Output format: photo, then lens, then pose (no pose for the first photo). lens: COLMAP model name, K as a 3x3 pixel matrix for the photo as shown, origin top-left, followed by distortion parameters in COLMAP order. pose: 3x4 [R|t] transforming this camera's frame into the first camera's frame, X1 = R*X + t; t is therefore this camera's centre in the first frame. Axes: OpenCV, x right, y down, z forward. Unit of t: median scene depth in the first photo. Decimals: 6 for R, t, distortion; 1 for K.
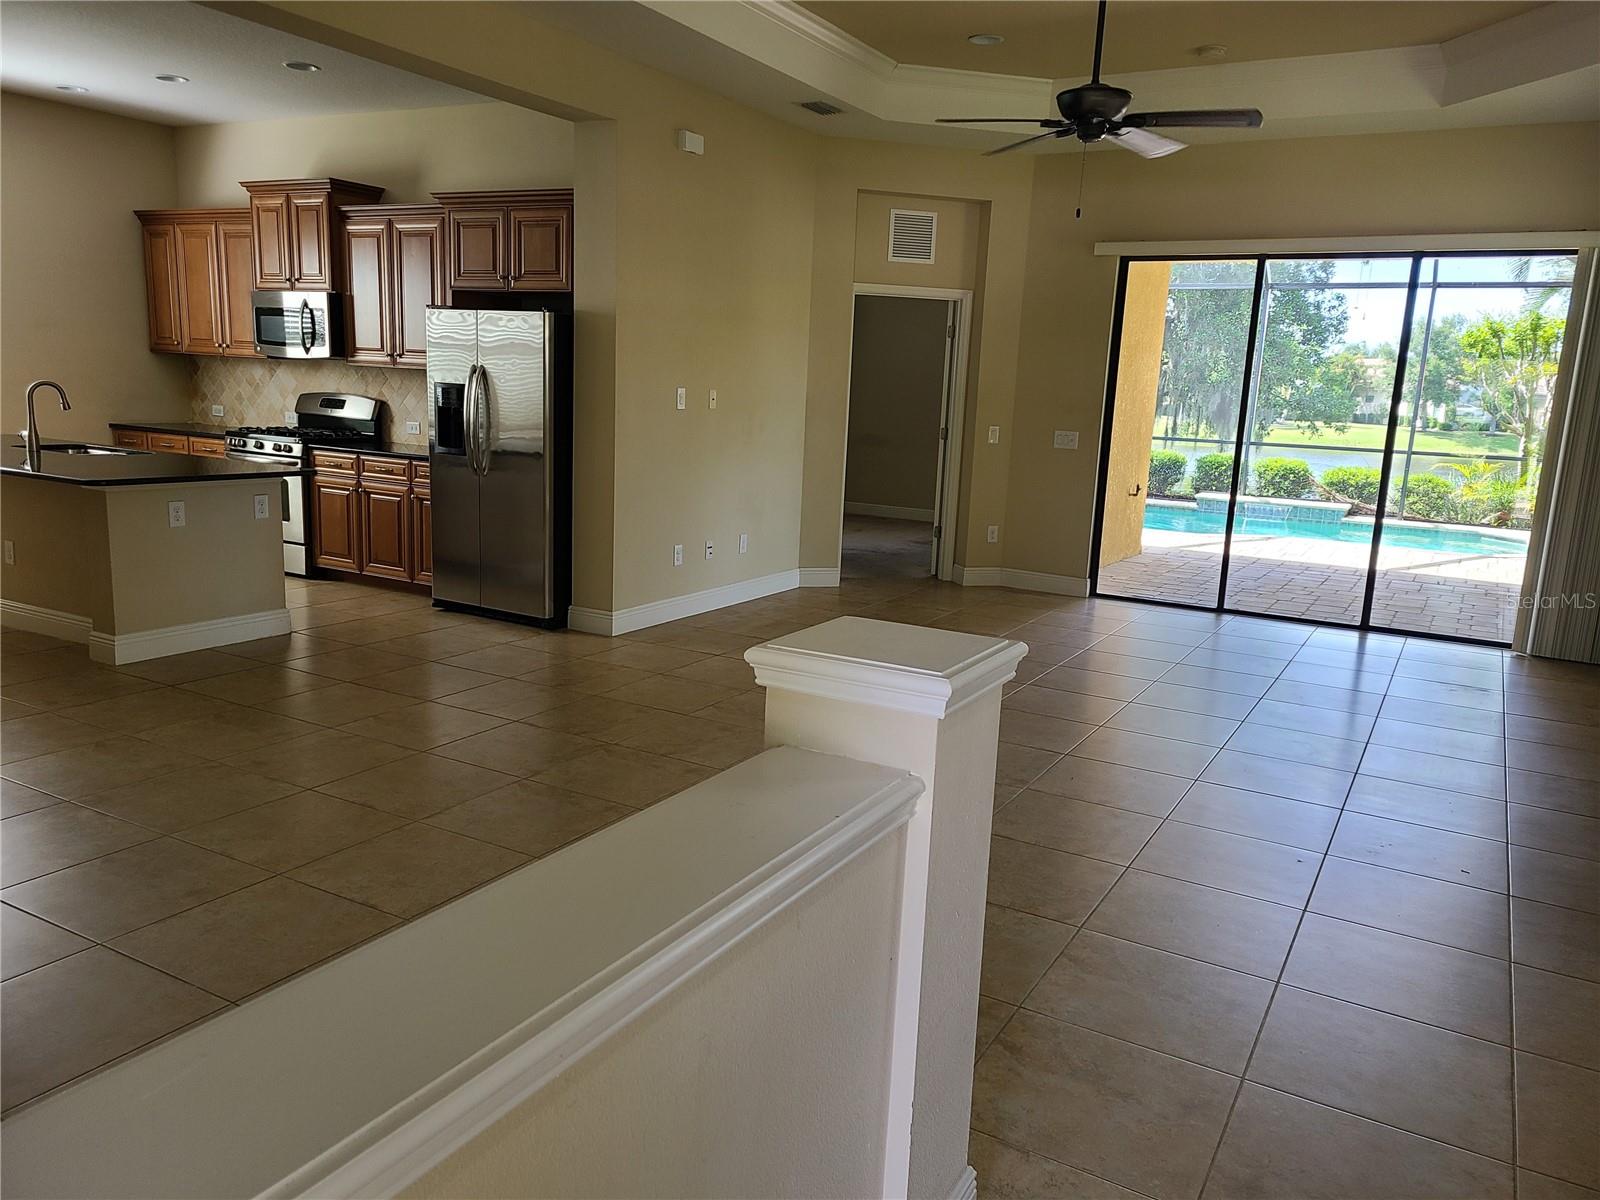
lens RADIAL K [[1181.7, 0, 800.6], [0, 1181.7, 601.6], [0, 0, 1]] dist [0.051592, -0.011375]
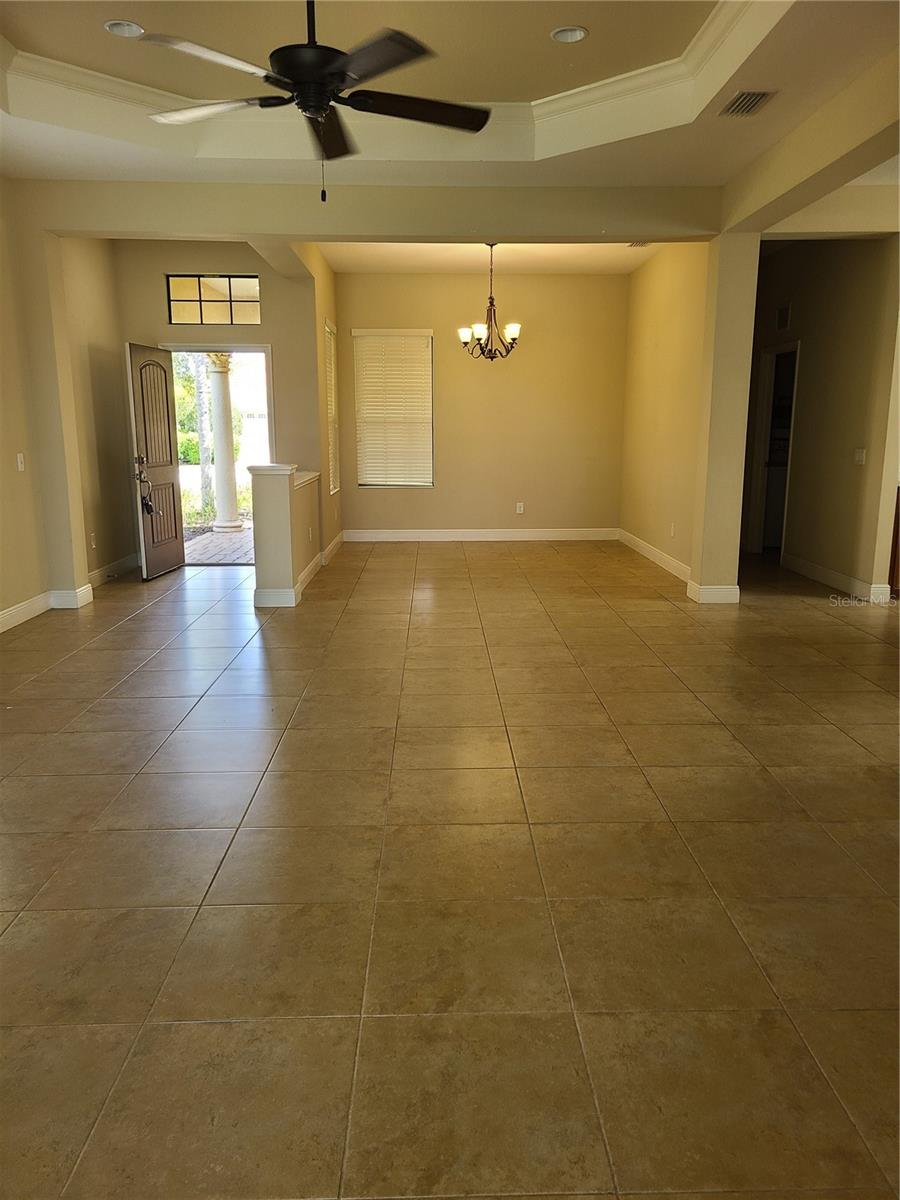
lens RADIAL K [[886.3, 0, 455.1], [0, 886.3, 595.1], [0, 0, 1]] dist [0.051592, -0.011375]
pose [[-0.851653, 0.060479, -0.520605, 0.481651], [-0.133756, 0.935347, 0.327469, -0.269601], [0.506751, 0.348524, -0.788501, 1.578620]]
